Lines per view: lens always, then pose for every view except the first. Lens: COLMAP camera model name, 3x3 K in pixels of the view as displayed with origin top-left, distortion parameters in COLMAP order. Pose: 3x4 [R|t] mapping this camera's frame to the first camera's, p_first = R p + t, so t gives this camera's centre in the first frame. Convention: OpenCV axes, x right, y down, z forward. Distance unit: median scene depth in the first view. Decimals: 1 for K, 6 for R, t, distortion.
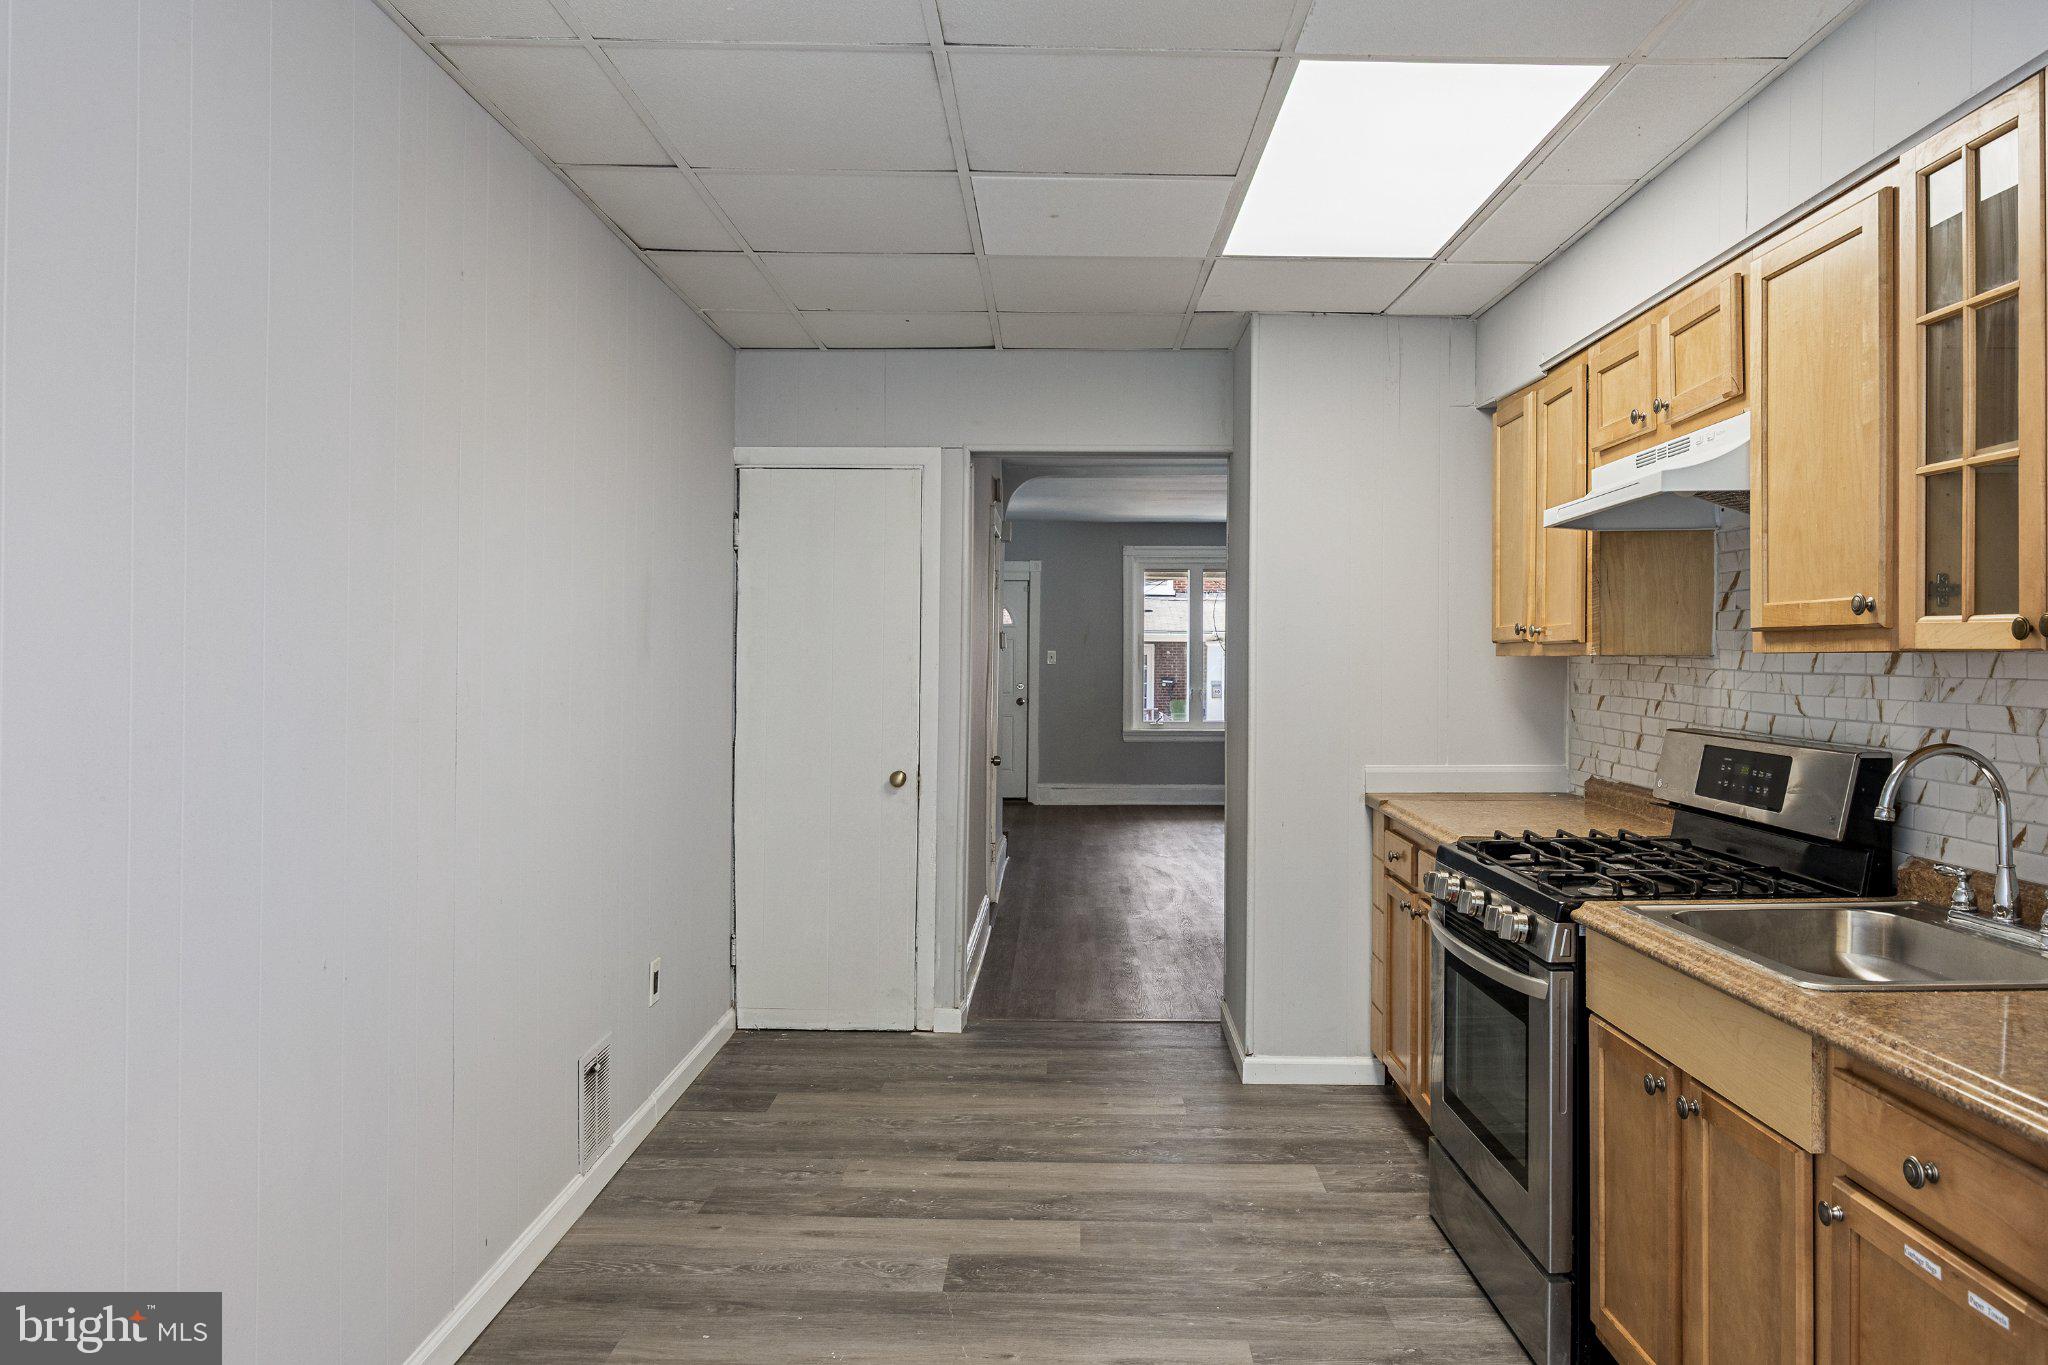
lens RADIAL K [[1377.0, 0, 1030.0], [0, 1377.0, 661.6], [0, 0, 1]] dist [-0.017097, 0.005343]
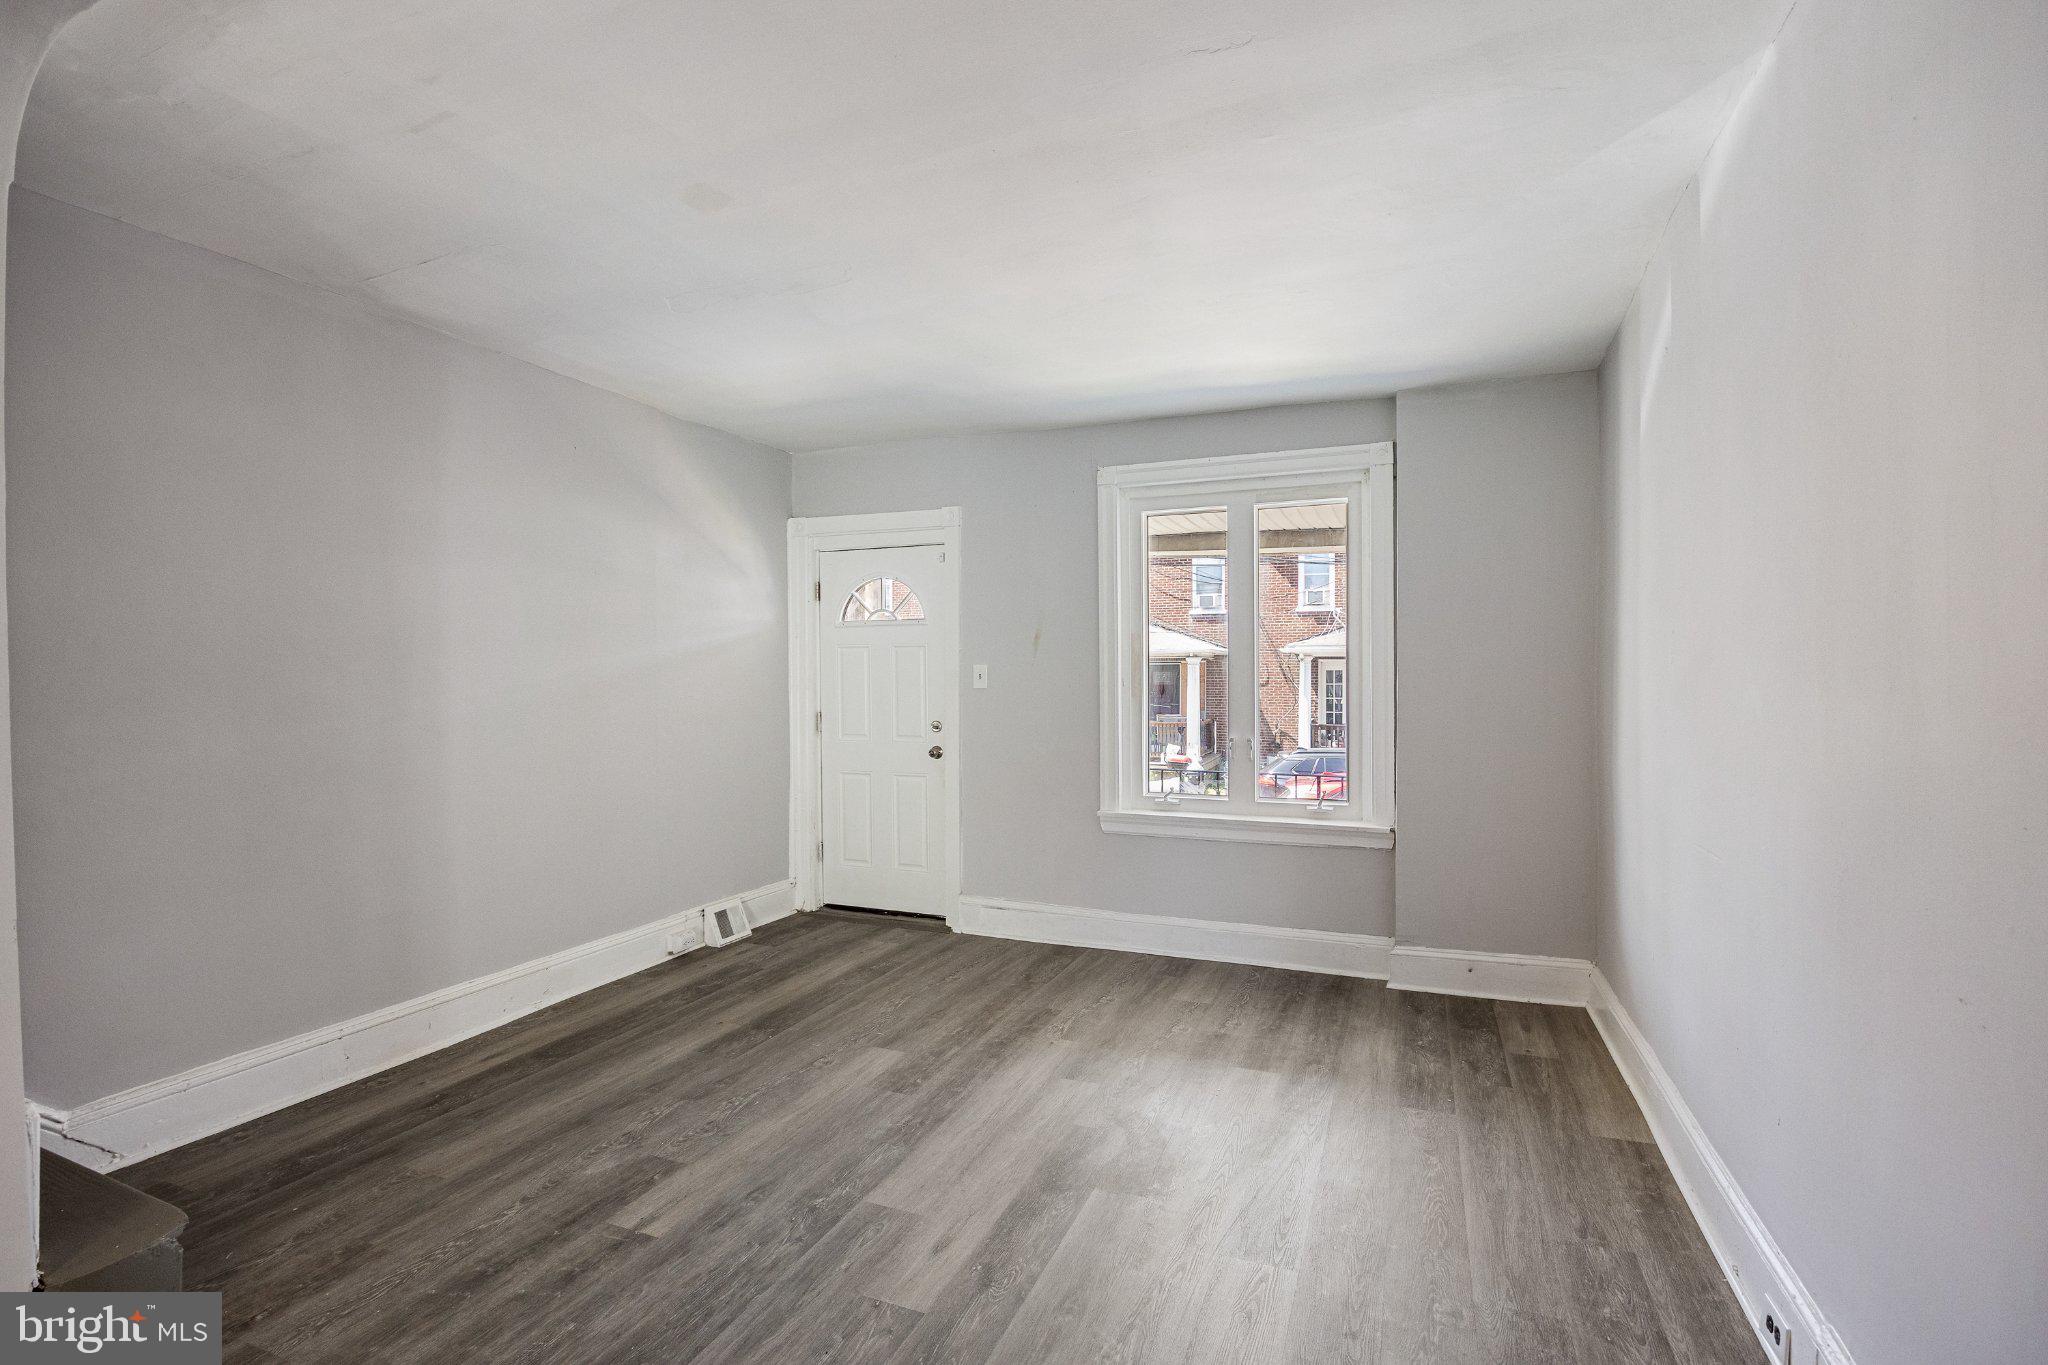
lens RADIAL K [[941.5, 0, 1029.8], [0, 941.5, 685.9], [0, 0, 1]] dist [-0.019377, 0.000126]
pose [[0.932889, 0.000698, -0.360165, 0.651756], [0.002723, 0.999956, 0.008990, -0.010332], [0.360155, -0.009367, 0.932845, 2.420766]]
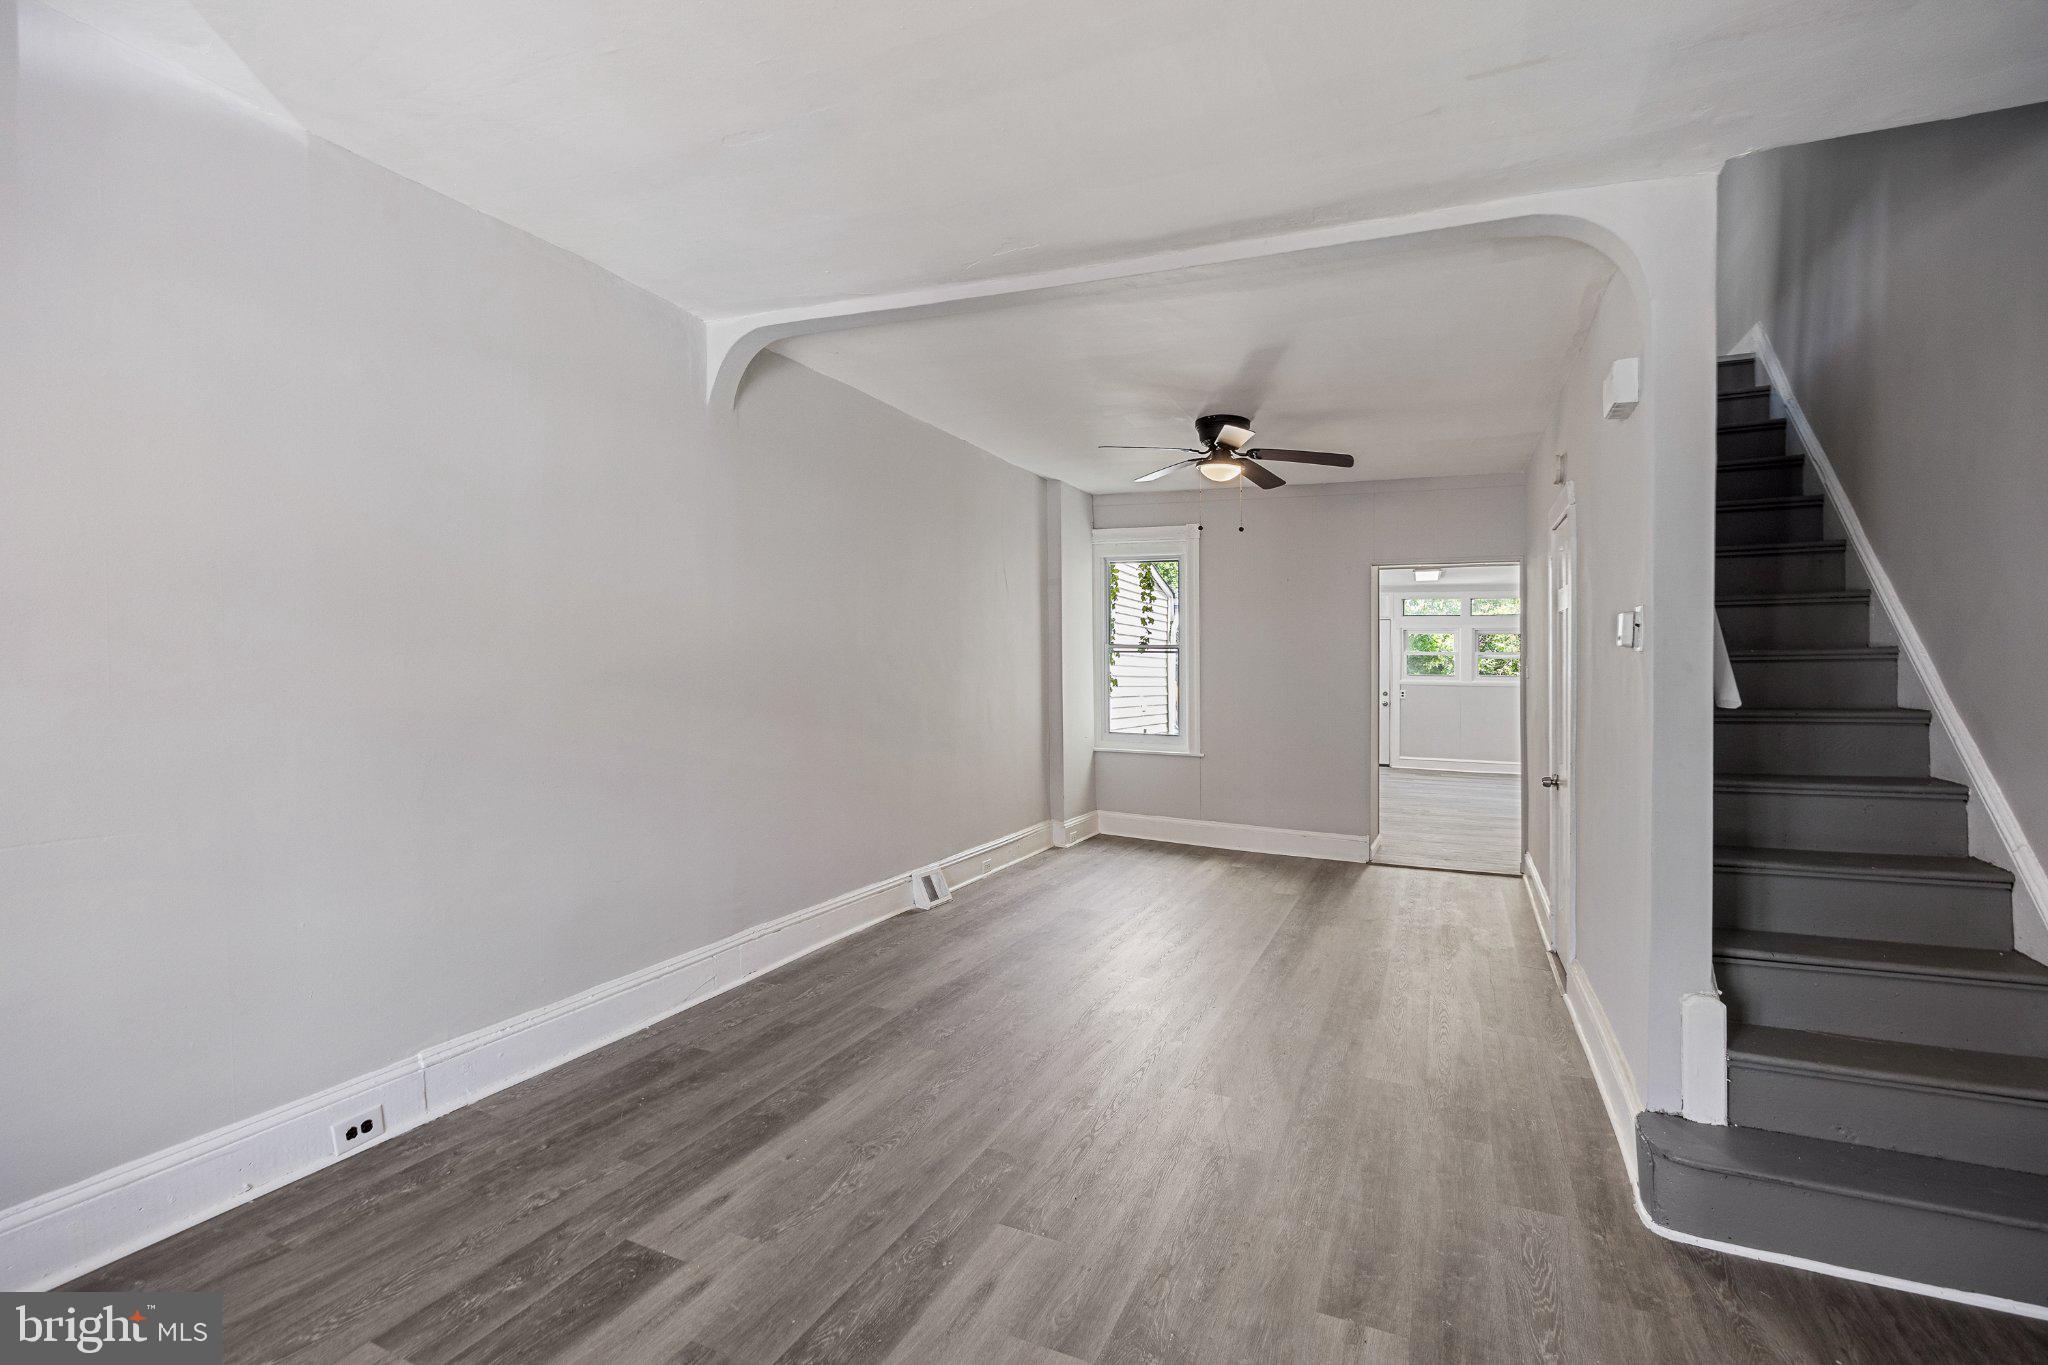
lens RADIAL K [[946.4, 0, 1028.1], [0, 946.4, 654.0], [0, 0, 1]] dist [-0.004553, 0.000941]
pose [[-0.921942, -0.012592, 0.387124, 0.110060], [-0.018740, 0.999751, -0.012109, -0.000028], [-0.386876, -0.018418, -0.921948, 3.545488]]
